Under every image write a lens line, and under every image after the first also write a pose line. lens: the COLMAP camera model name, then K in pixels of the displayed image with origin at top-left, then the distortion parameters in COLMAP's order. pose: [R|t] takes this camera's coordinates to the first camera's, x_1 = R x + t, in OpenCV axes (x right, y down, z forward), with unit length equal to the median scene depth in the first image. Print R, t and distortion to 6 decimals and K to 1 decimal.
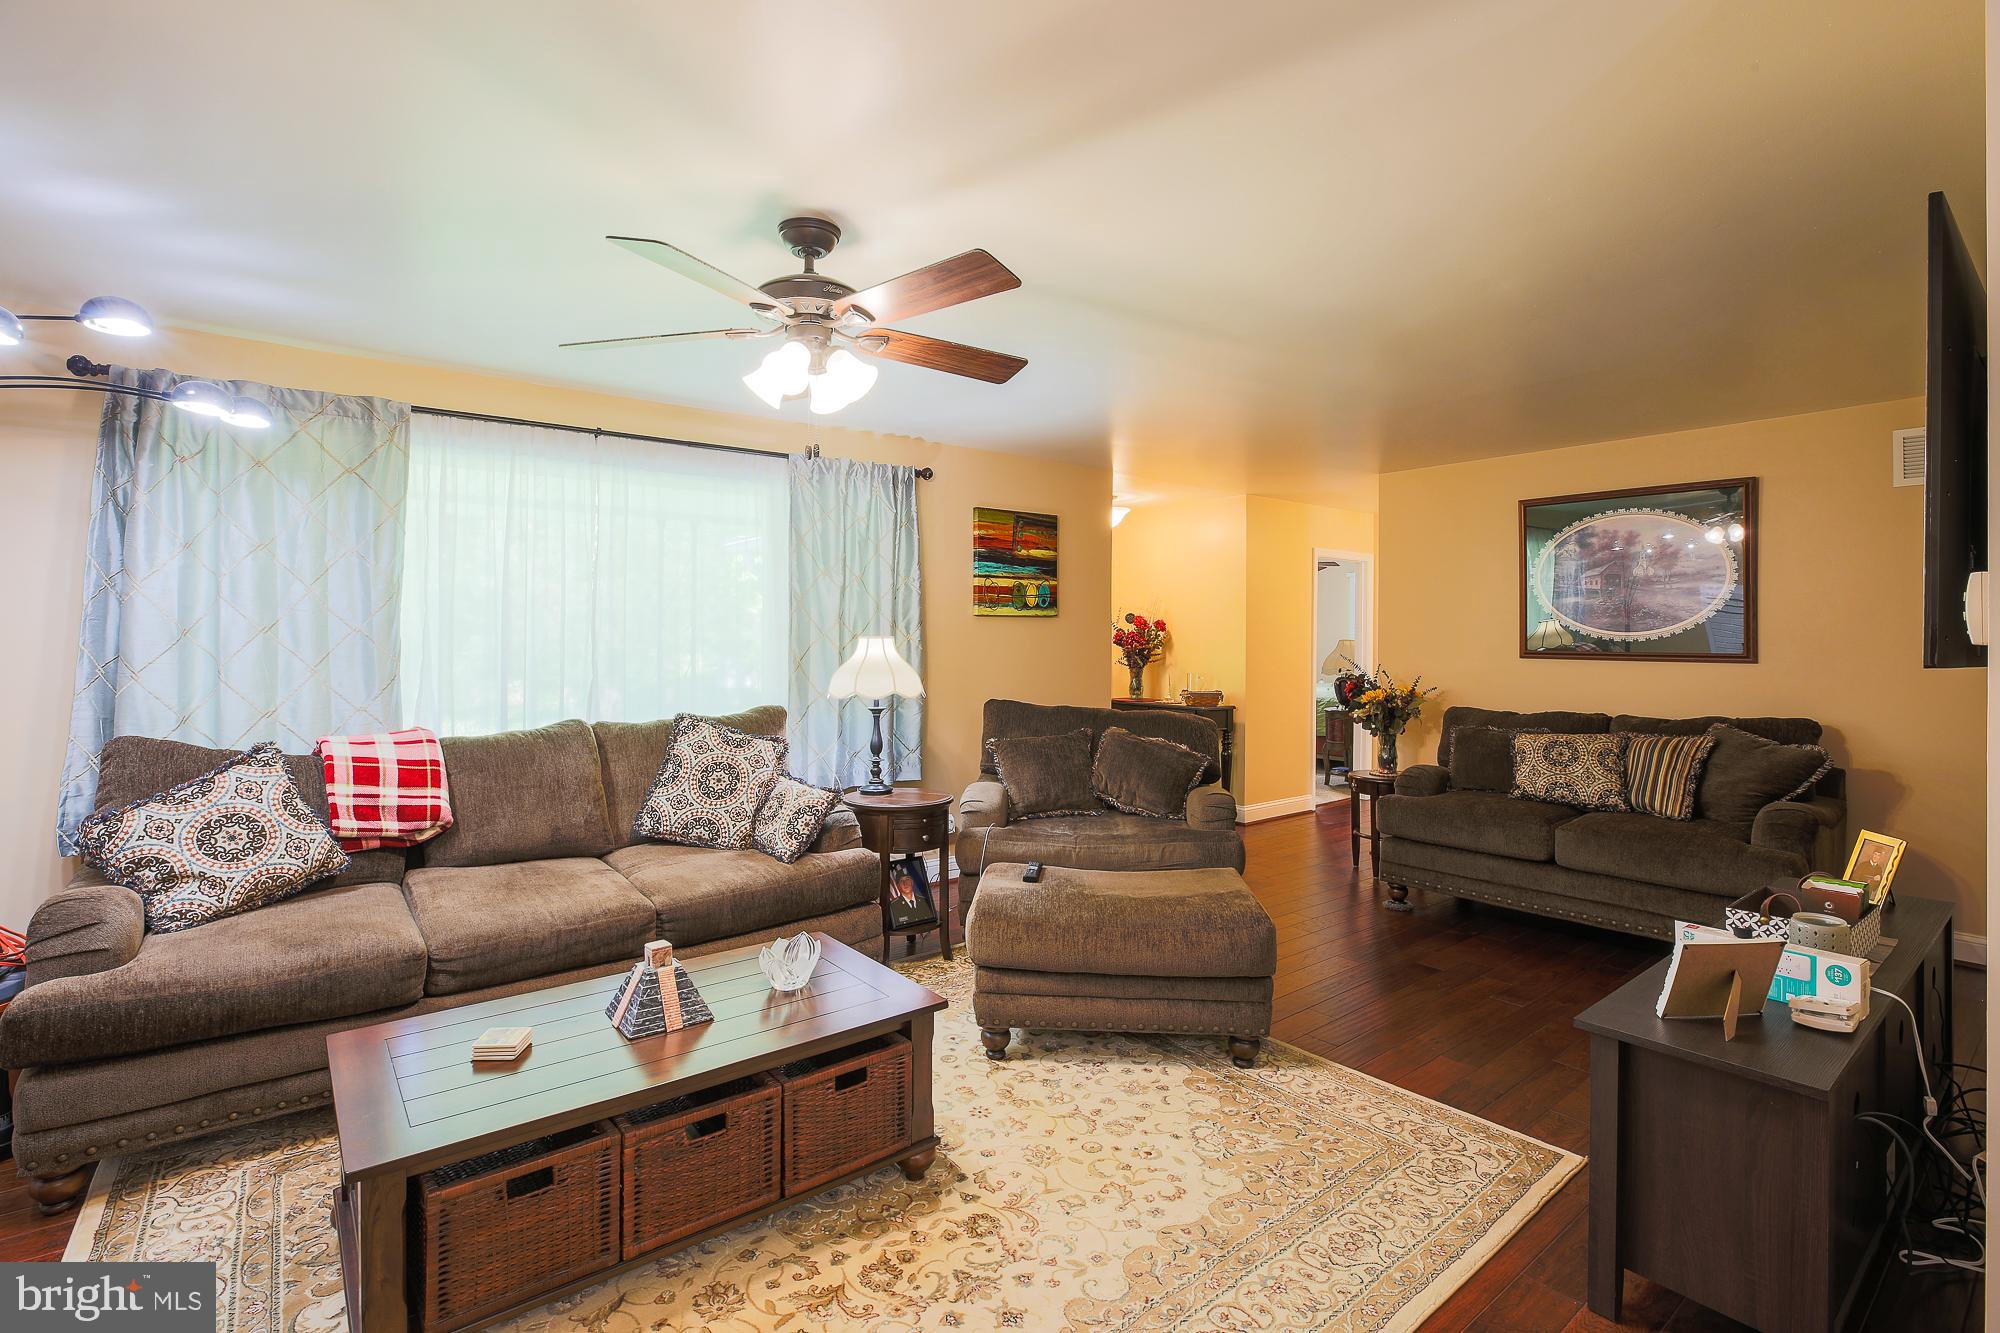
lens RADIAL K [[927.6, 0, 983.3], [0, 927.6, 638.4], [0, 0, 1]] dist [-0.045319, 0.011452]
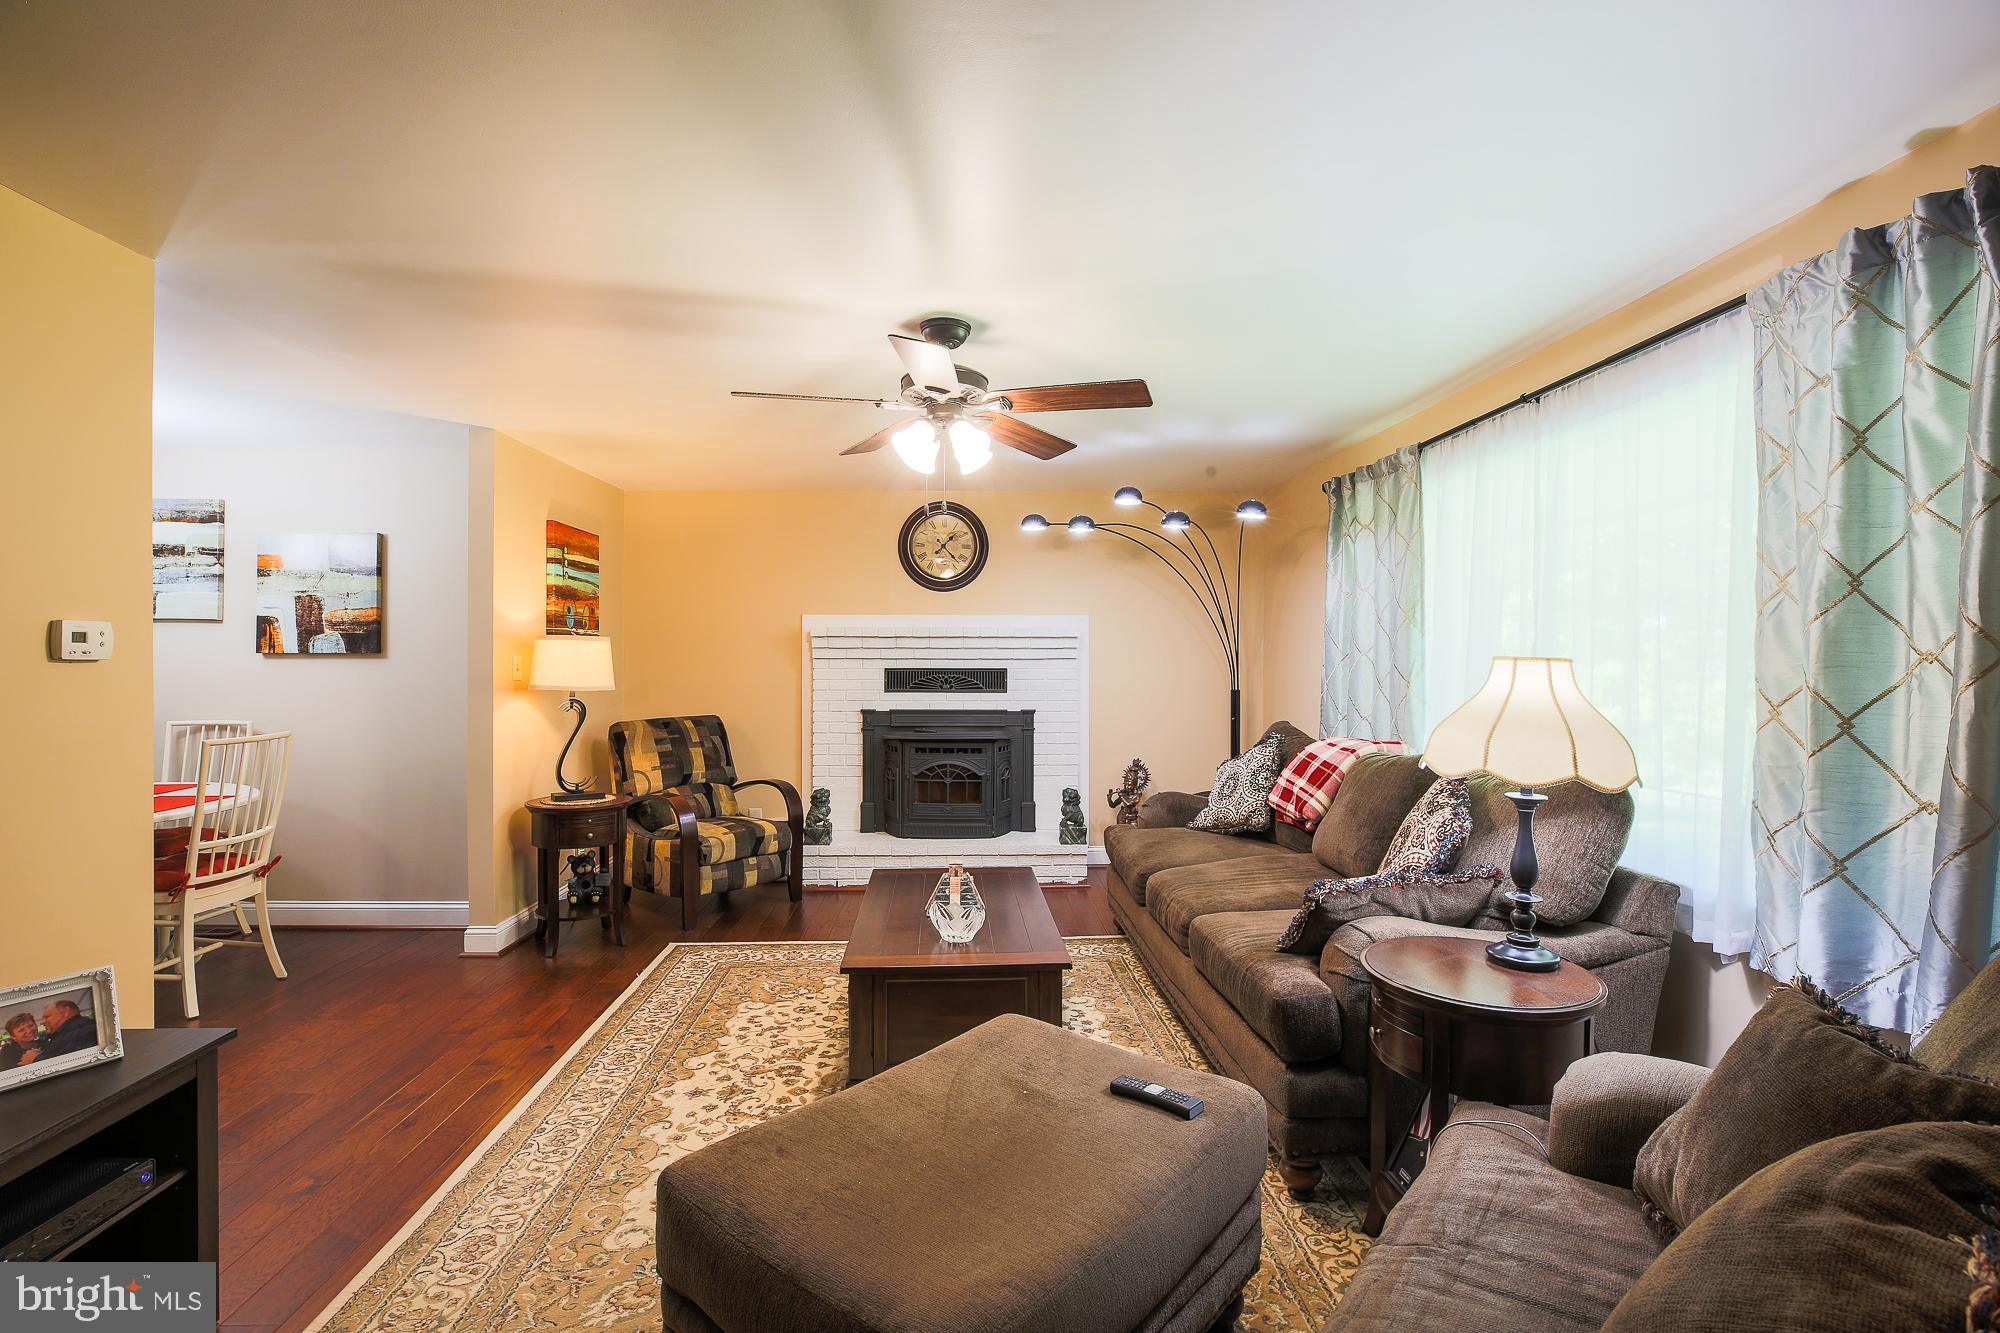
lens RADIAL K [[927.6, 0, 988.6], [0, 927.6, 659.0], [0, 0, 1]] dist [-0.045319, 0.011452]
pose [[-0.581470, -0.007615, -0.813532, 0.535676], [-0.012962, 0.999916, -0.000095, 0.005982], [0.813465, 0.010490, -0.581520, 1.224566]]
